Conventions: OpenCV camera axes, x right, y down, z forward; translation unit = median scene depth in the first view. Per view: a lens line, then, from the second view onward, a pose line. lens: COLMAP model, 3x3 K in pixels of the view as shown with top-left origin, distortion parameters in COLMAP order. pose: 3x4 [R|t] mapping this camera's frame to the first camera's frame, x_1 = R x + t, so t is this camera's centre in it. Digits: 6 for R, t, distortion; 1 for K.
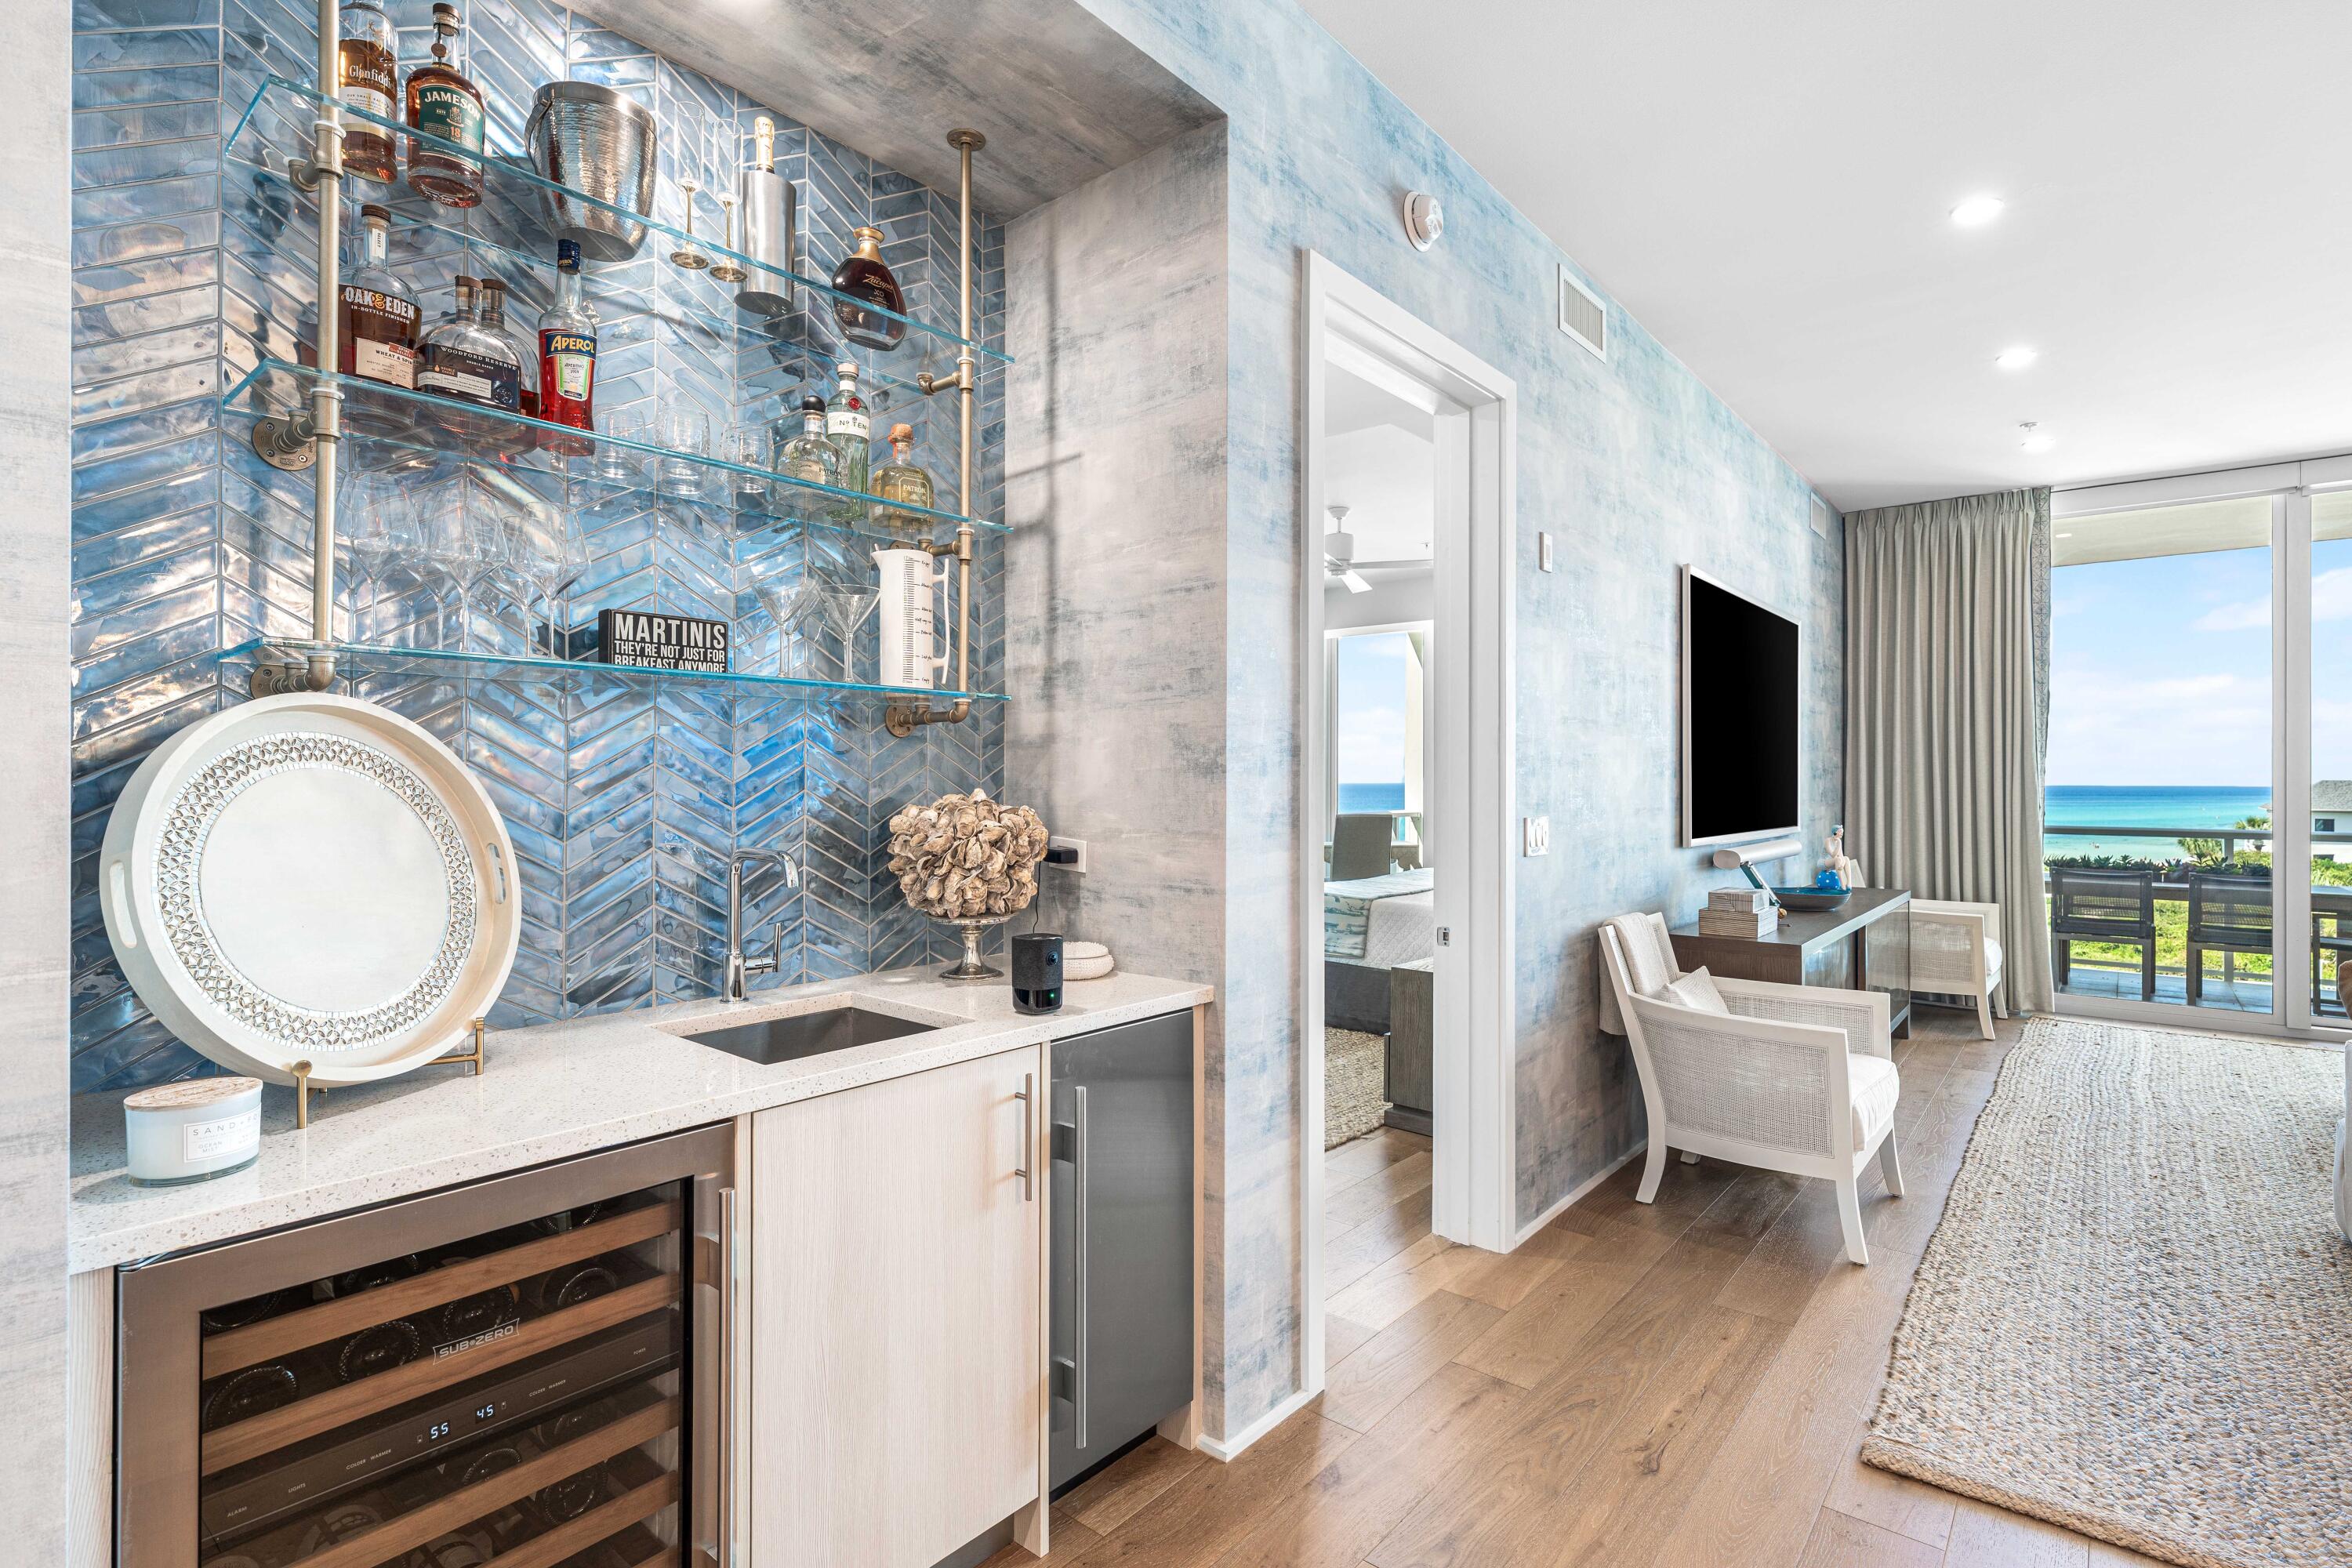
lens RADIAL K [[1153.9, 0, 1183.0], [0, 1153.9, 771.8], [0, 0, 1]] dist [0.006093, -0.001176]
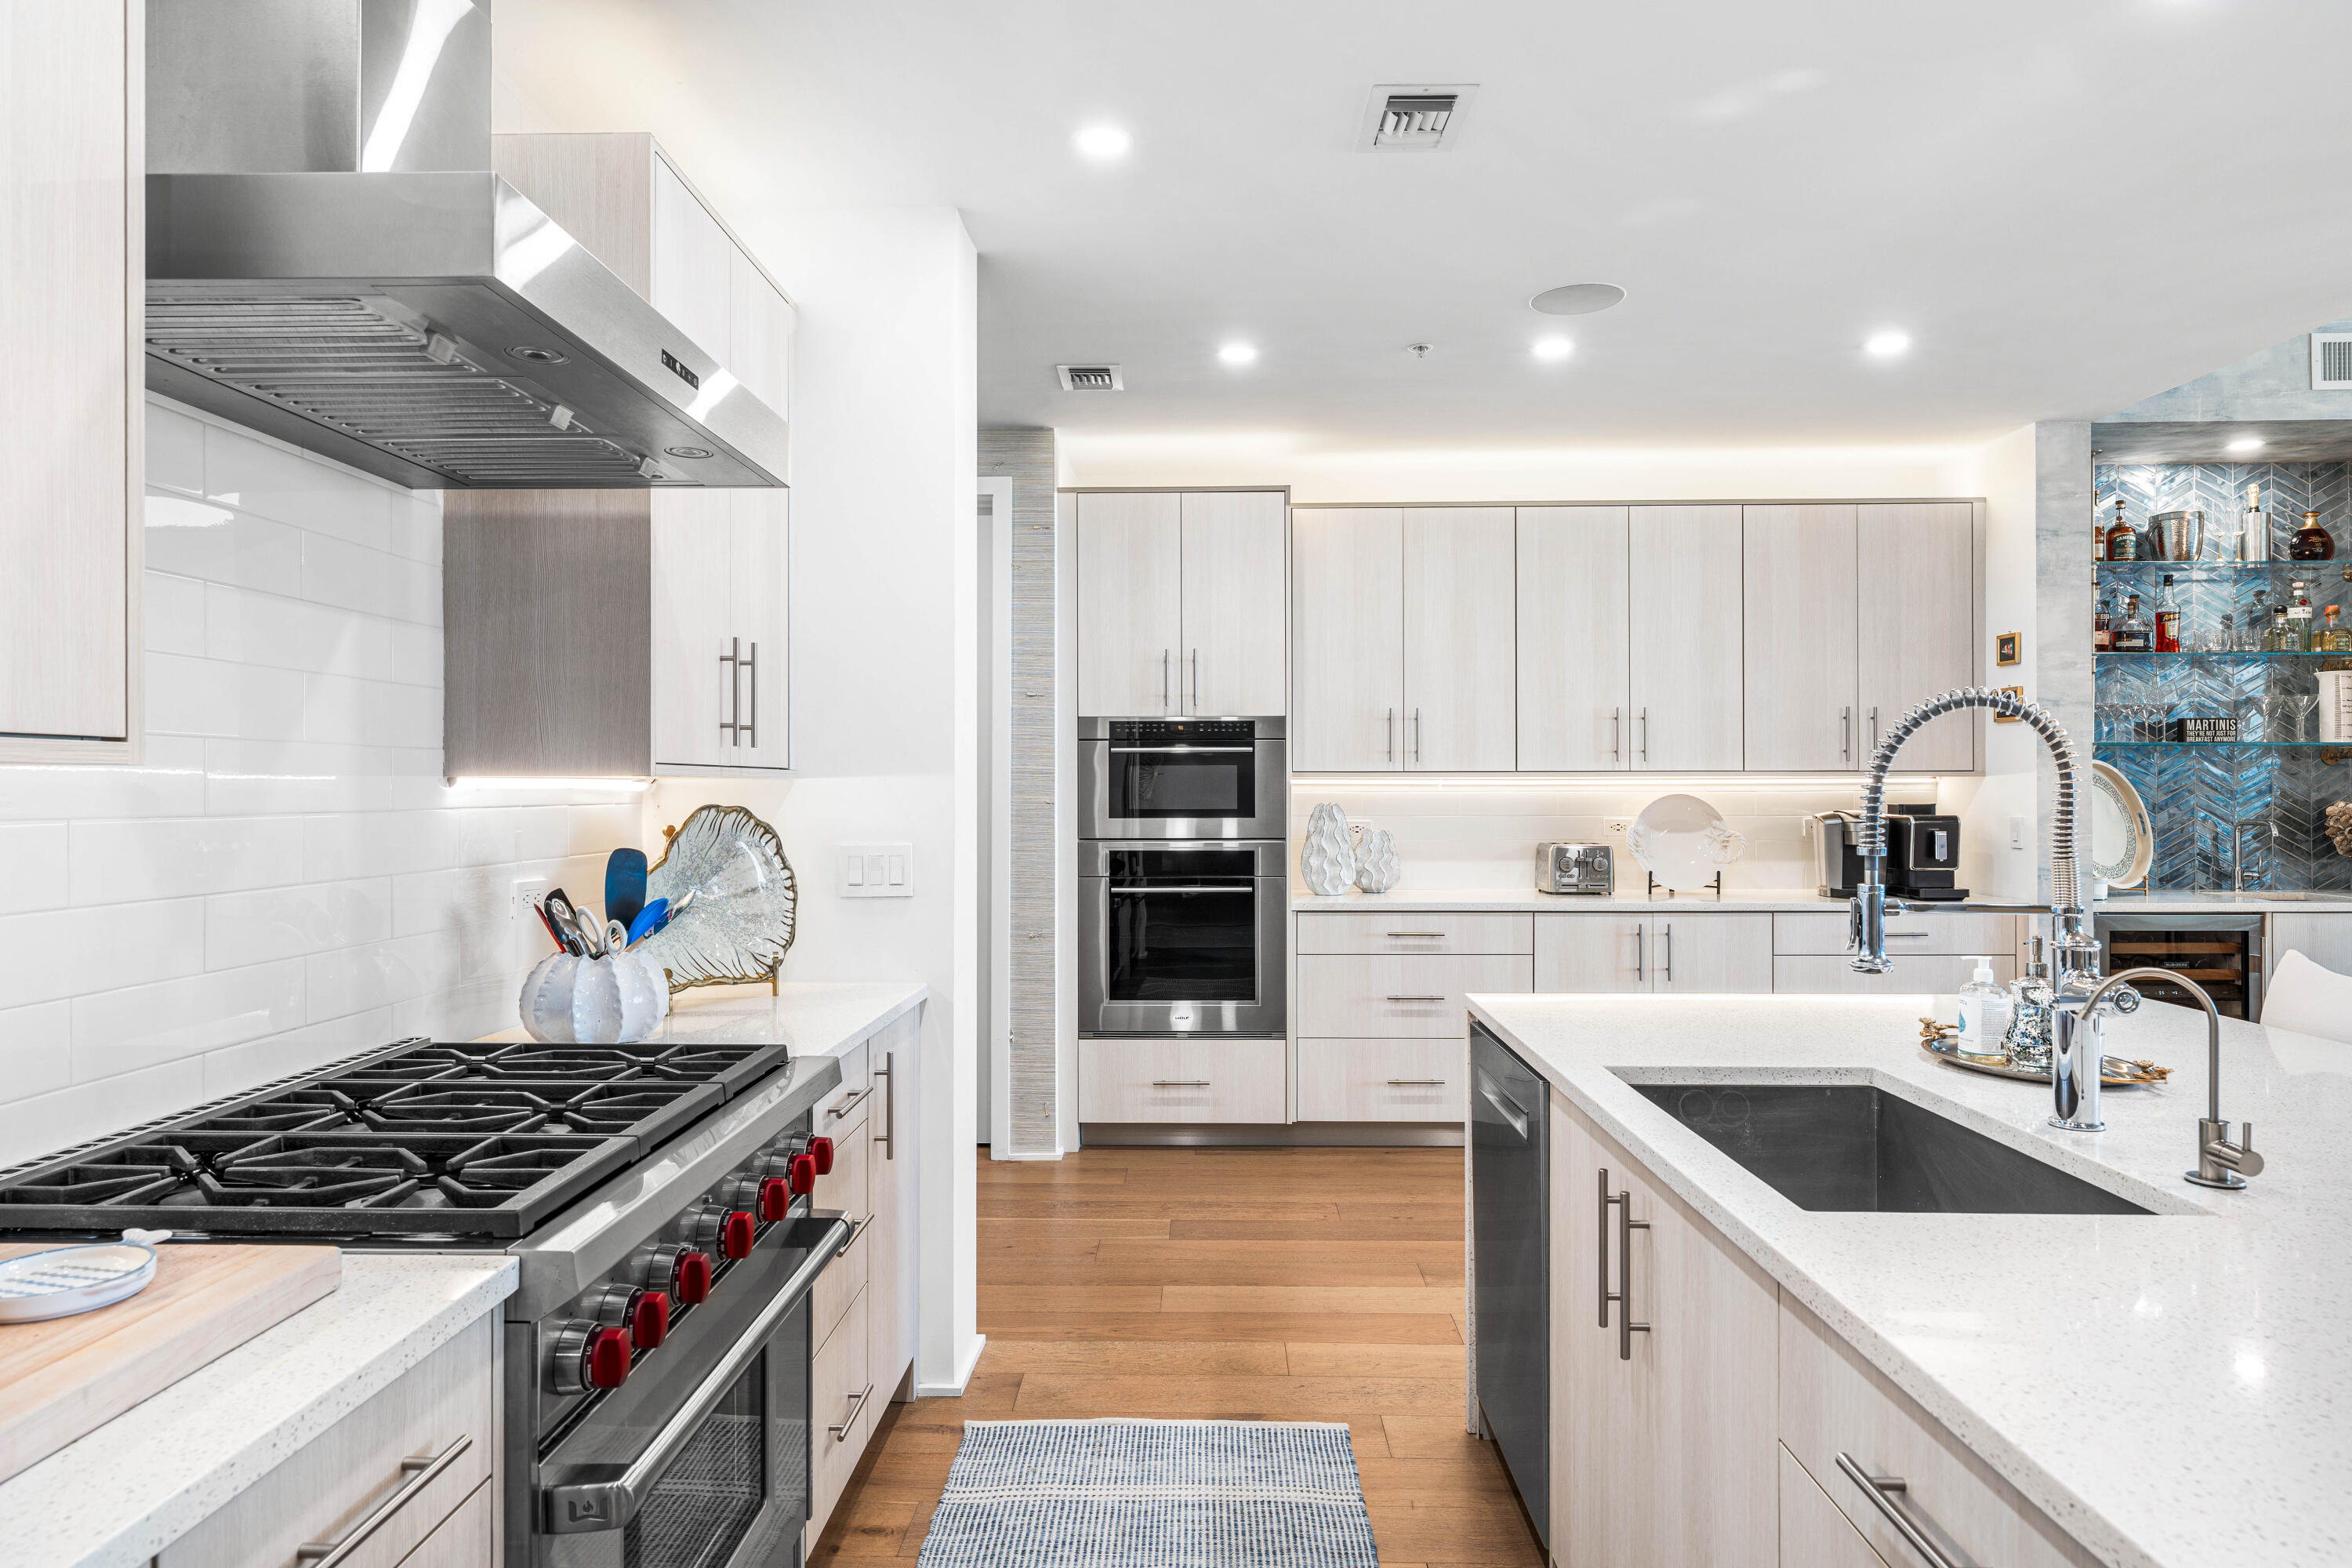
lens RADIAL K [[1376.9, 0, 1171.0], [0, 1376.9, 781.4], [0, 0, 1]] dist [-0.000781, -0.003424]
pose [[0.611581, -0.003816, -0.791172, 0.402309], [0.007581, 0.999971, 0.001037, -0.022525], [0.791145, -0.006632, 0.611592, -2.028490]]
